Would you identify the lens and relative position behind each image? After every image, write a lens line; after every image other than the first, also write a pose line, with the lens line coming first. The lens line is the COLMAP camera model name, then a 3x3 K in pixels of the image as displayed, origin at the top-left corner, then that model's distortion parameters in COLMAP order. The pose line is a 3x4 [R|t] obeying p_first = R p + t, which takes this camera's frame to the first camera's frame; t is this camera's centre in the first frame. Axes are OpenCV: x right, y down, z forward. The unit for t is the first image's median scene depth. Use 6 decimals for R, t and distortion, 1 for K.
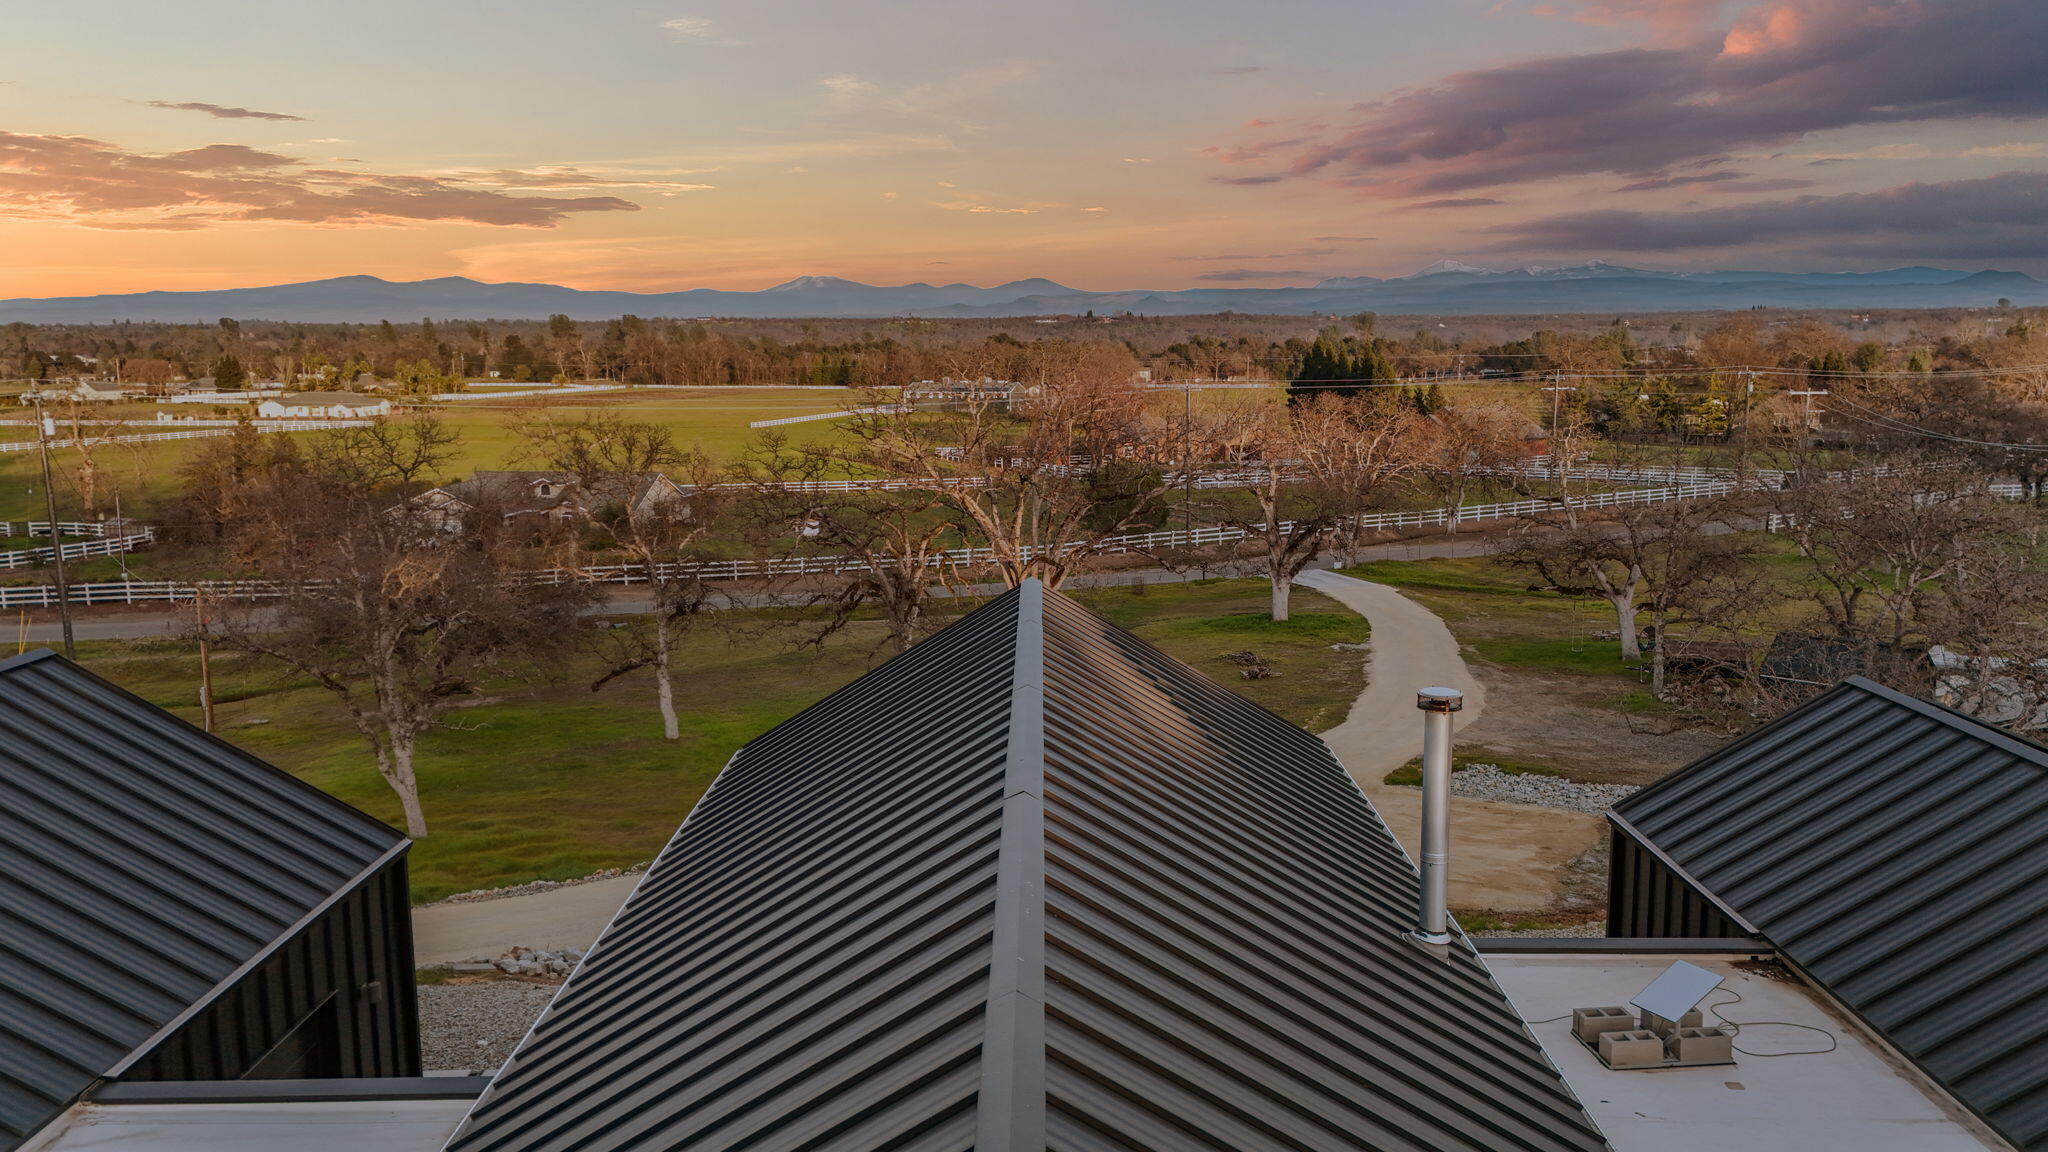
lens RADIAL K [[1544.7, 0, 1038.7], [0, 1544.7, 572.4], [0, 0, 1]] dist [0.098763, -0.073939]
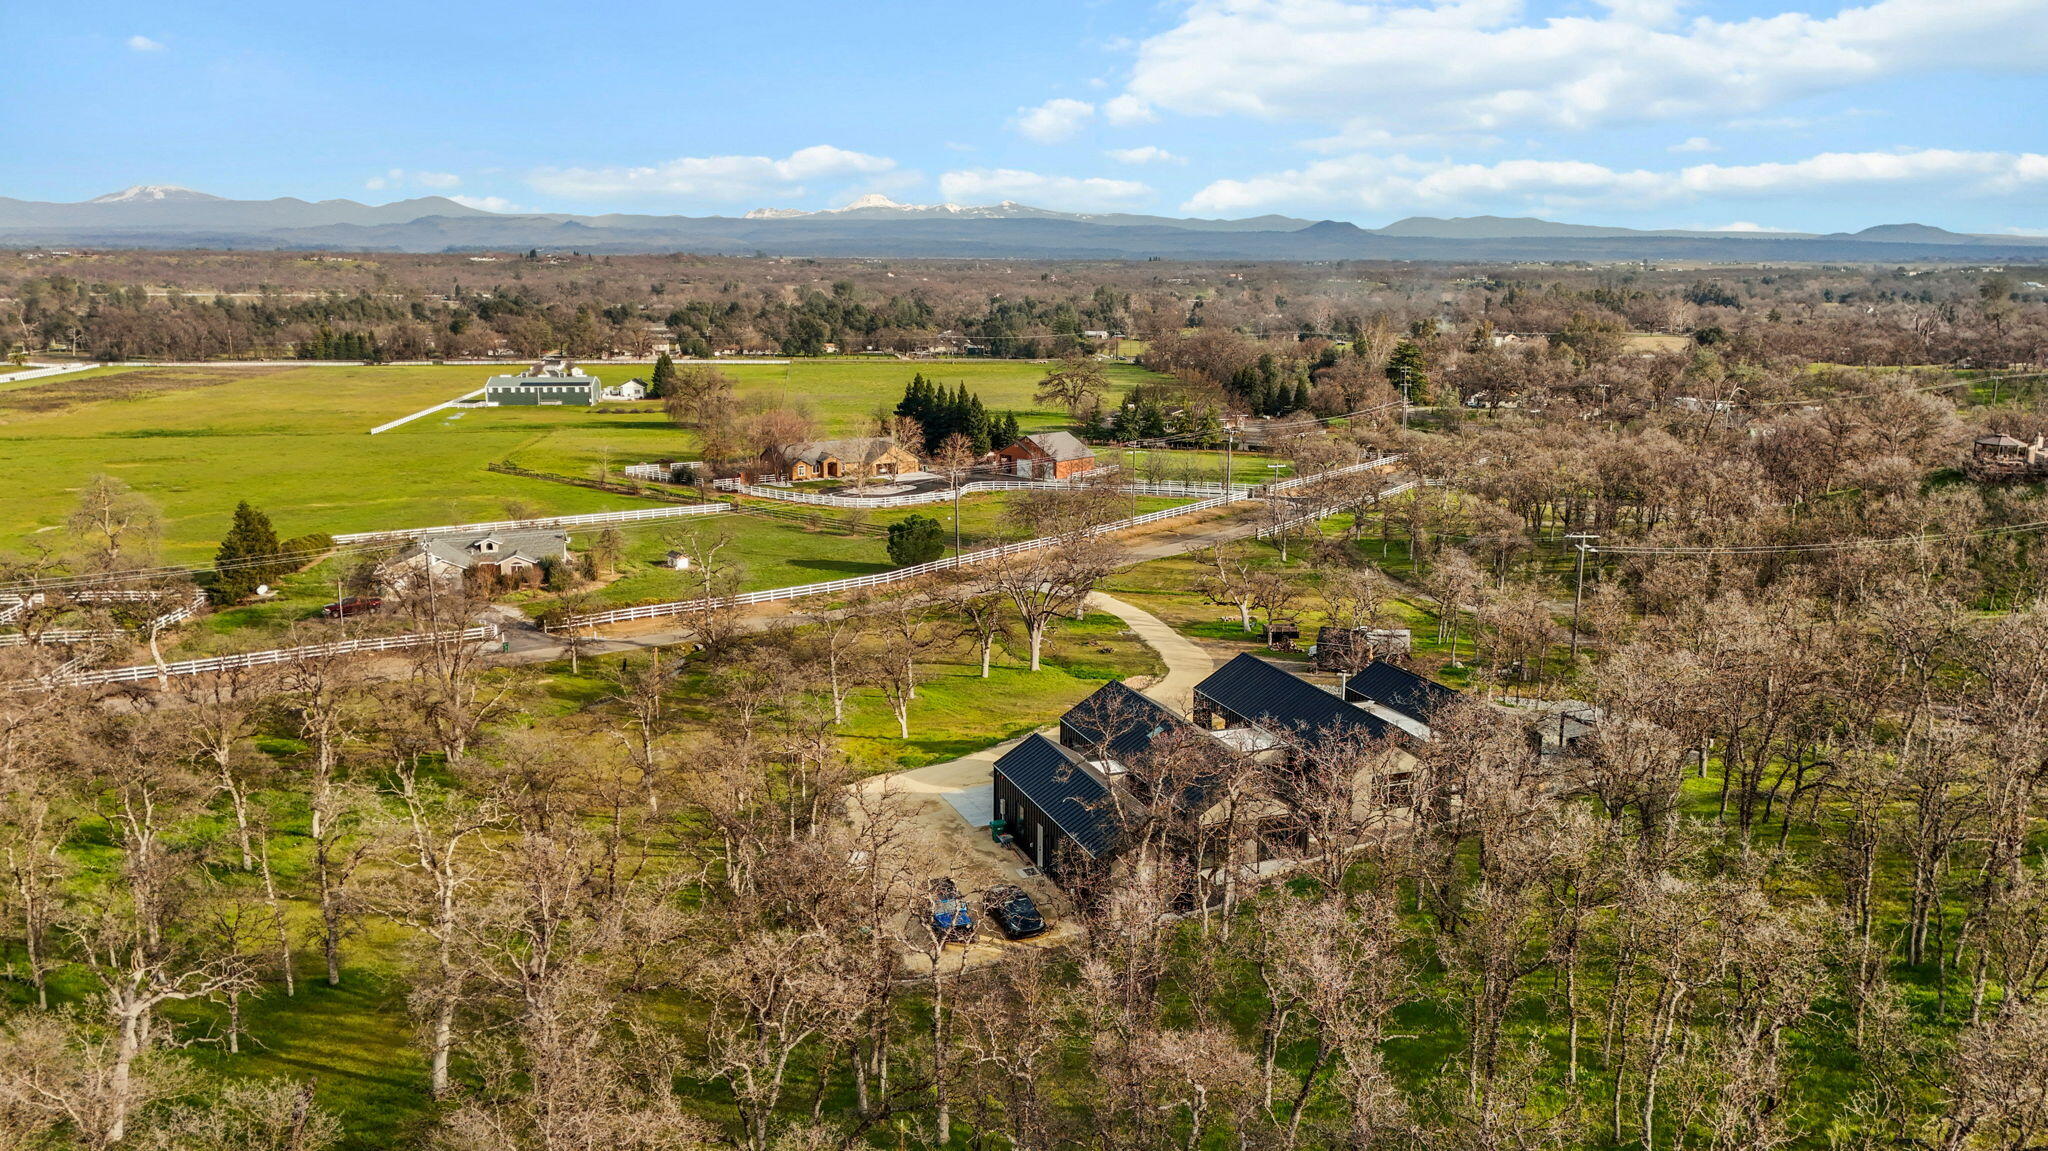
lens RADIAL K [[1556.3, 0, 1039.0], [0, 1556.3, 575.8], [0, 0, 1]] dist [0.075676, -0.050375]
pose [[0.936980, -0.059523, 0.344274, -0.076358], [0.044154, 0.997654, 0.052319, -0.017710], [-0.346581, -0.033821, 0.937410, -0.115212]]
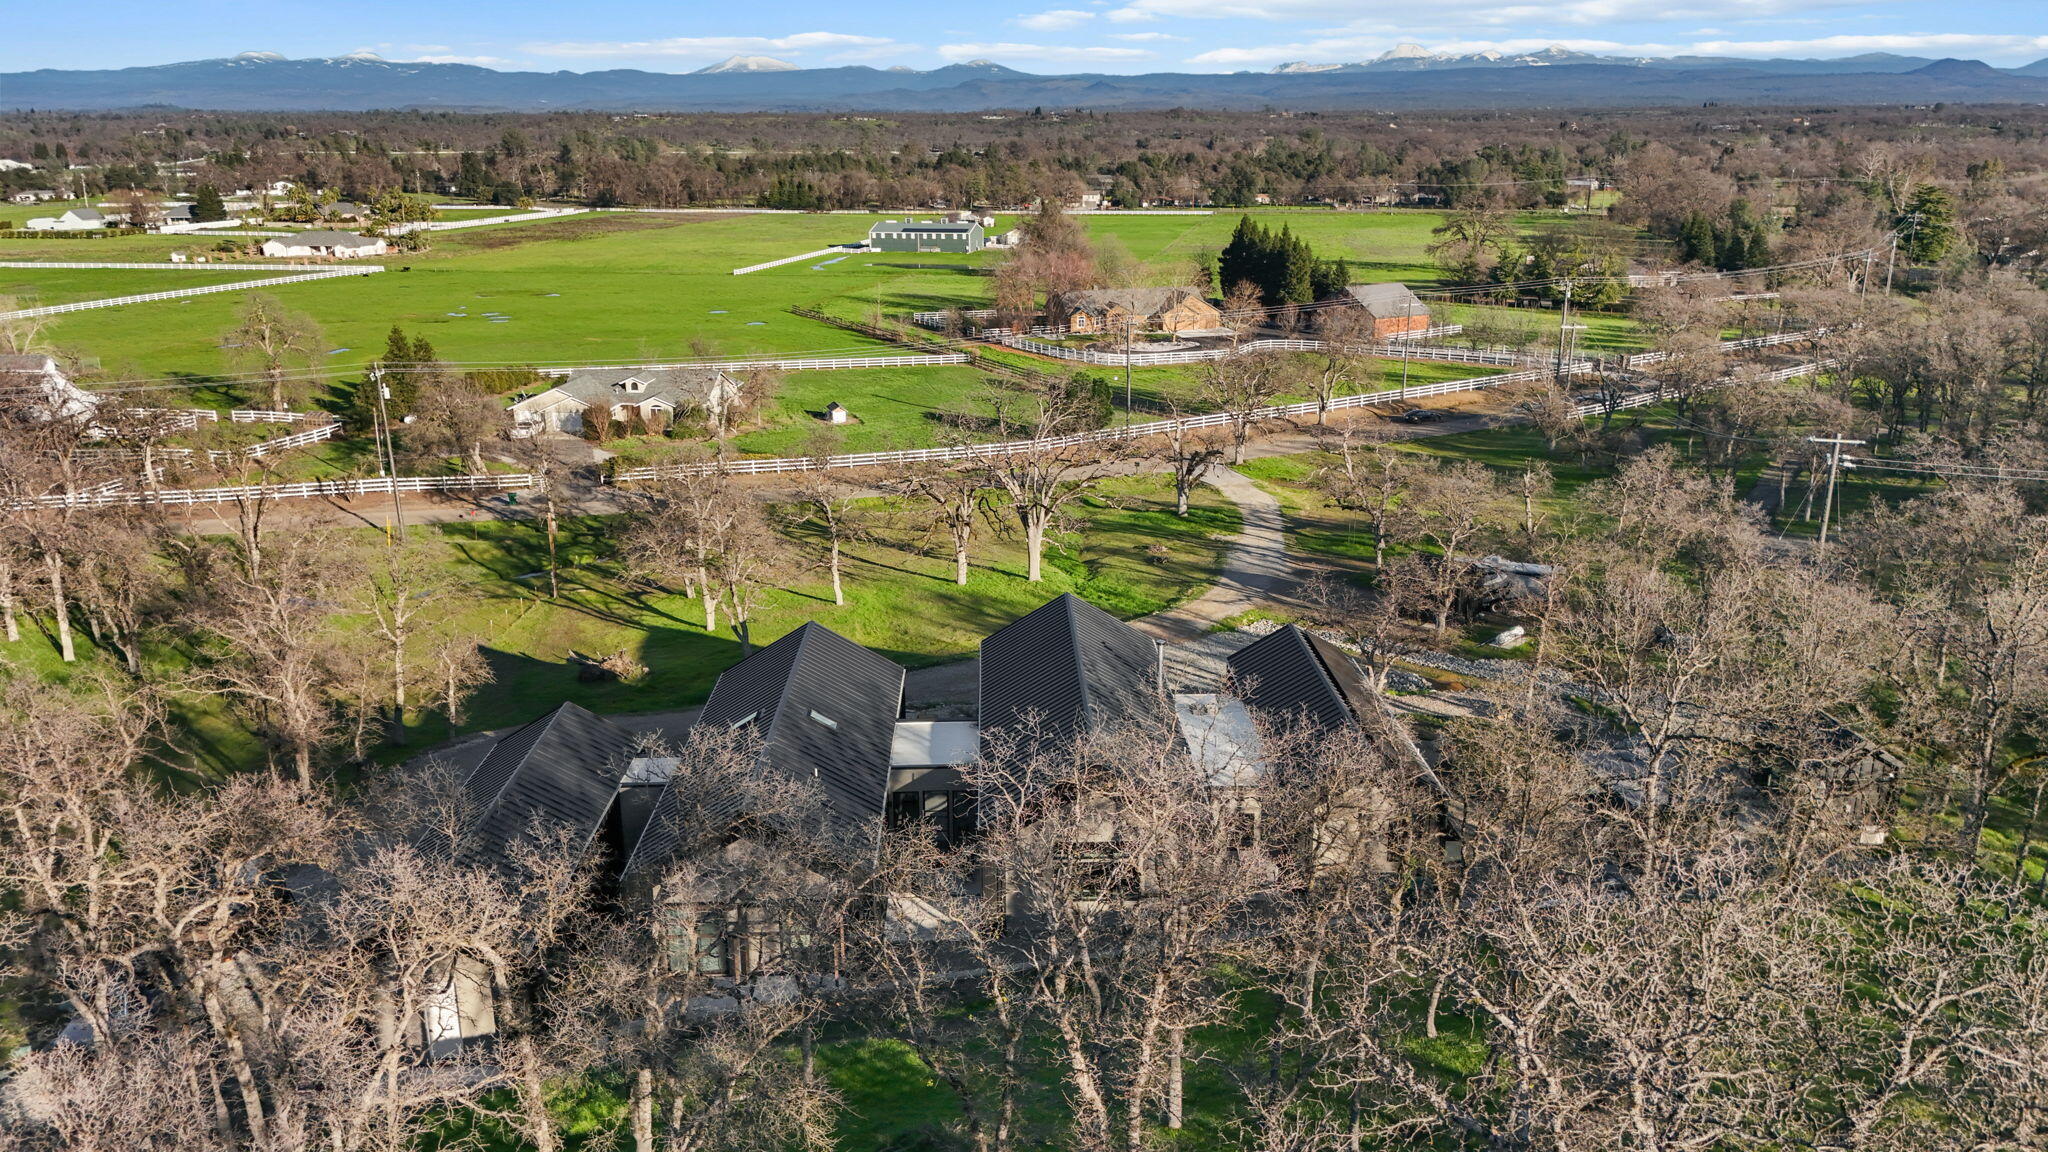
lens RADIAL K [[1556.3, 0, 1039.0], [0, 1556.3, 576.3], [0, 0, 1]] dist [0.075676, -0.050375]
pose [[0.999414, -0.007431, 0.033400, -0.005451], [0.003038, 0.991549, 0.129696, -0.014335], [-0.034081, -0.129519, 0.990991, -0.071858]]
